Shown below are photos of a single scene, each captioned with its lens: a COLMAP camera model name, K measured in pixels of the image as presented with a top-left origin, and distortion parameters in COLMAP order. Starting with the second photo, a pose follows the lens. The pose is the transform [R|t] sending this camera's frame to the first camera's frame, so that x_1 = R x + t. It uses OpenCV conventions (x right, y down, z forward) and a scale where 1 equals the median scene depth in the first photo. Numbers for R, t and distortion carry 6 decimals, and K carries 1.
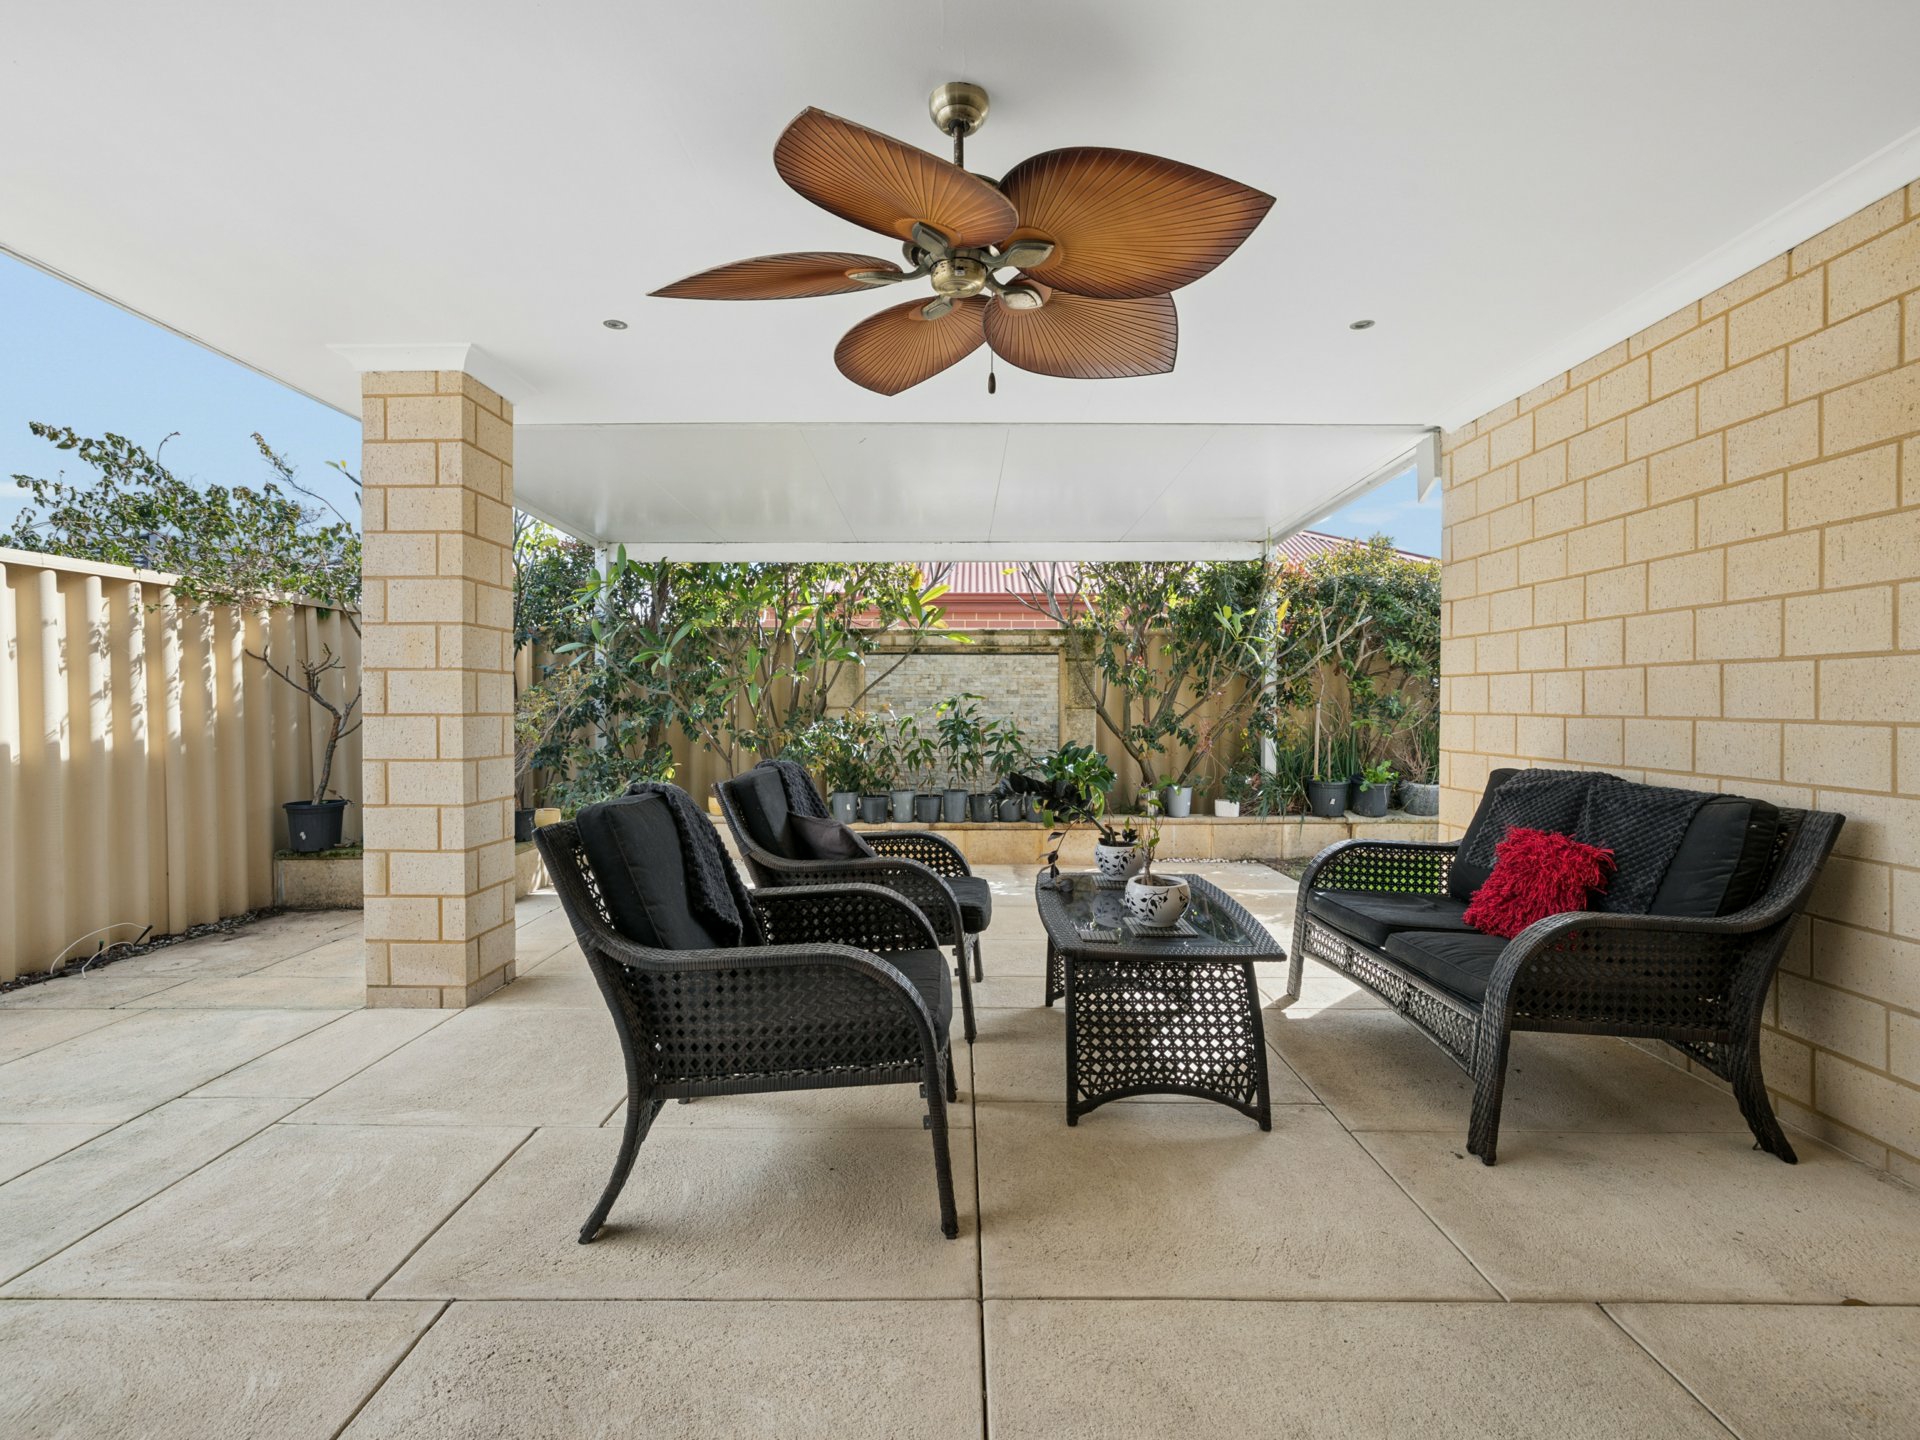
lens RADIAL K [[928.4, 0, 960.0], [0, 928.4, 720.0], [0, 0, 1]] dist [-0.013430, 0.000124]
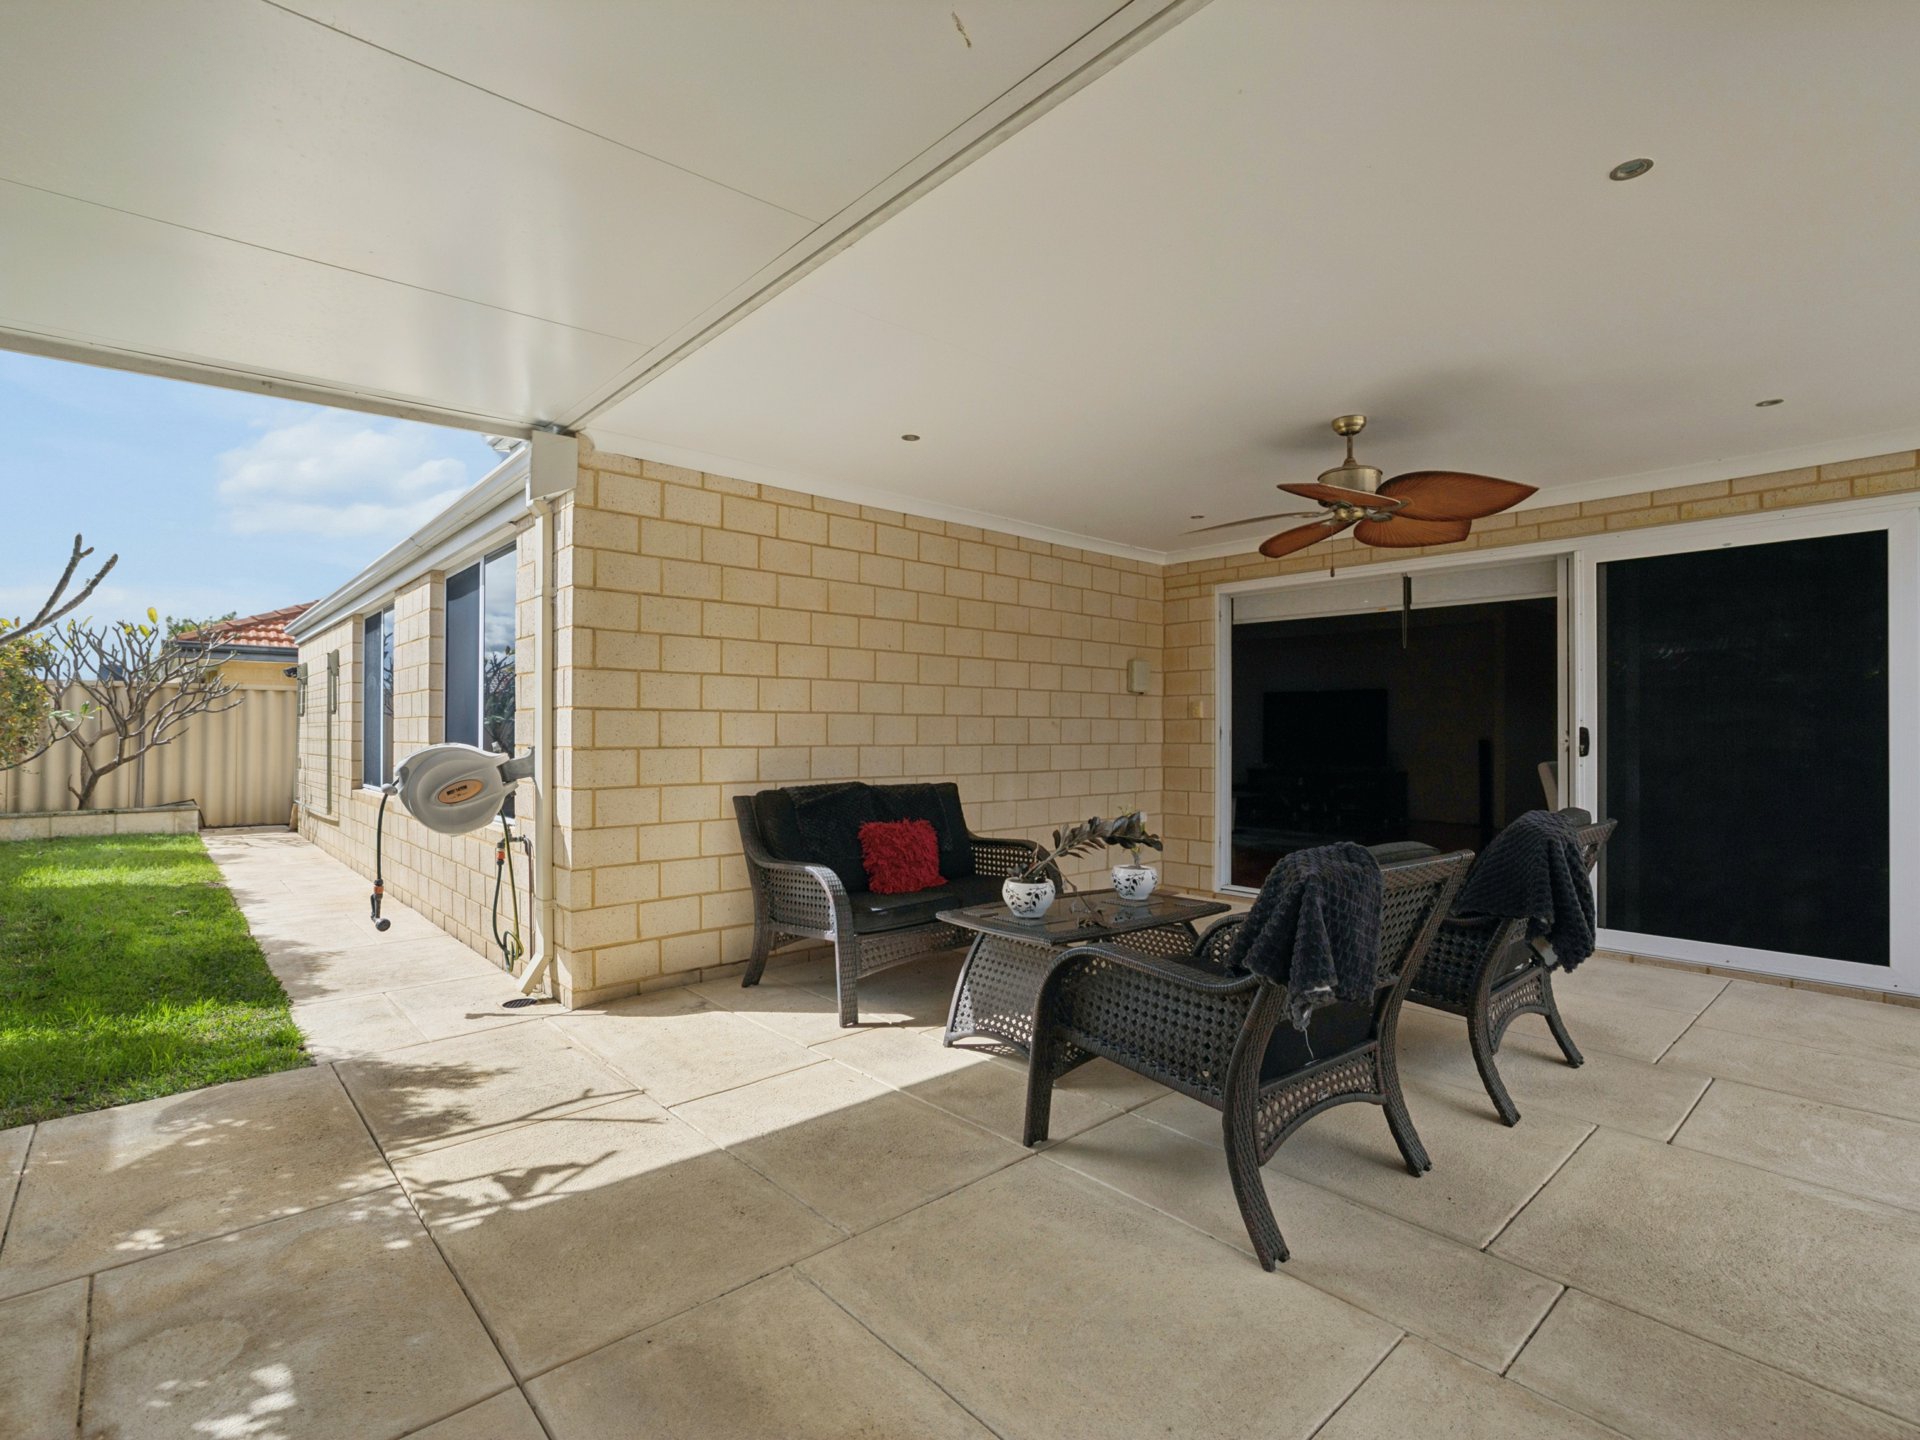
lens RADIAL K [[916.0, 0, 949.8], [0, 916.0, 746.7], [0, 0, 1]] dist [-0.034864, 0.017061]
pose [[-0.664373, -0.012076, 0.747303, -0.248878], [0.014063, 0.999490, 0.028654, -0.019638], [-0.747269, 0.029546, -0.663865, 0.837712]]
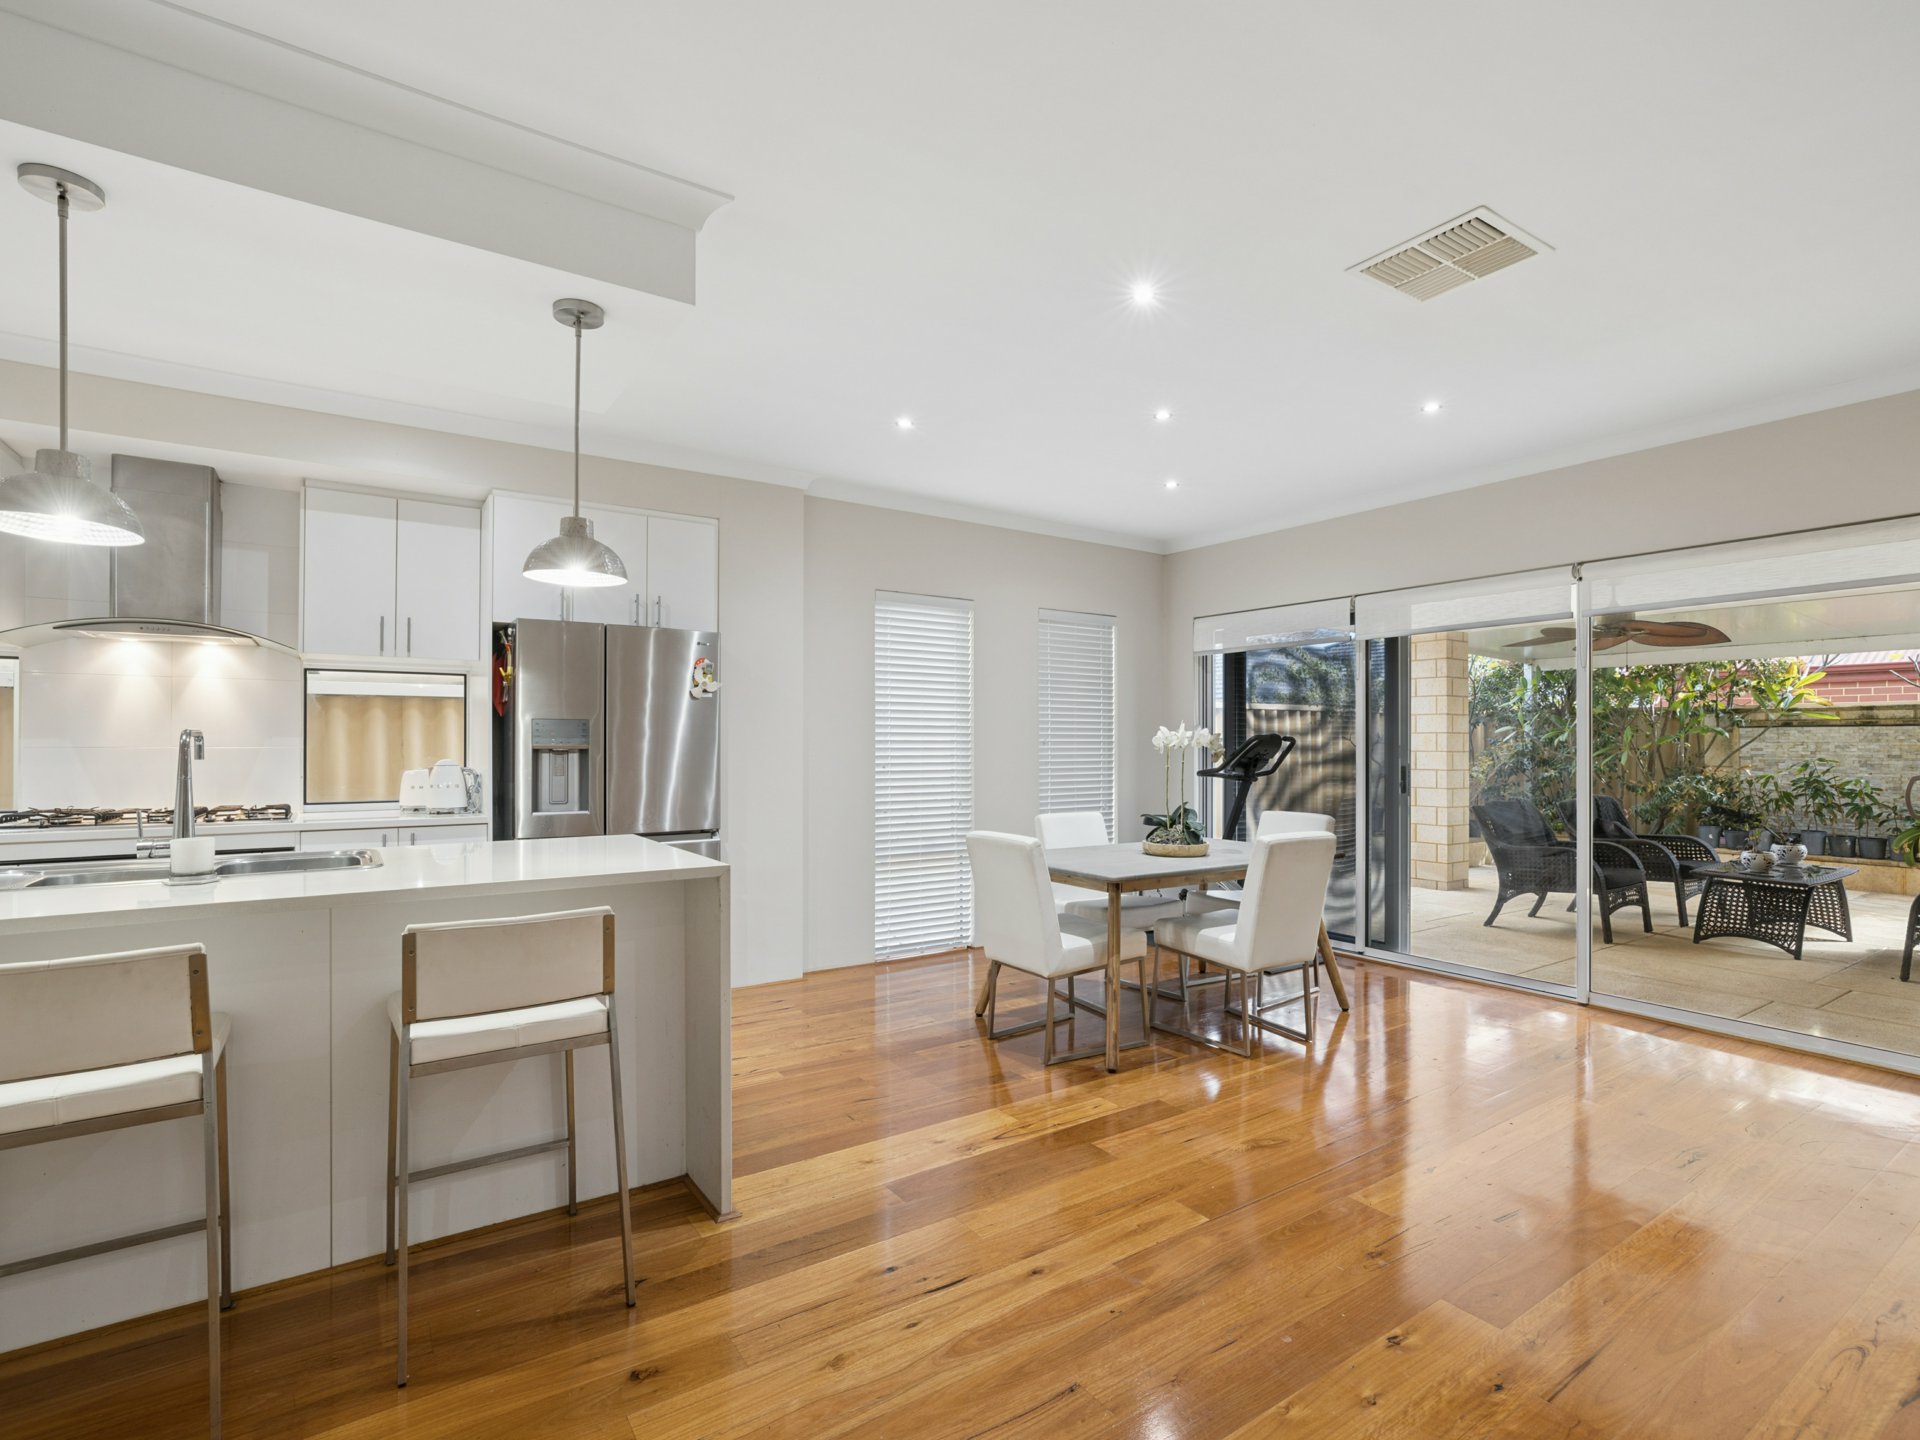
lens RADIAL K [[904.8, 0, 946.4], [0, 904.8, 737.0], [0, 0, 1]] dist [-0.033408, 0.015713]
pose [[0.551165, -0.006498, -0.834371, 0.361658], [-0.016620, 0.999686, -0.018765, -0.013728], [0.834231, 0.024210, 0.550884, -0.717603]]
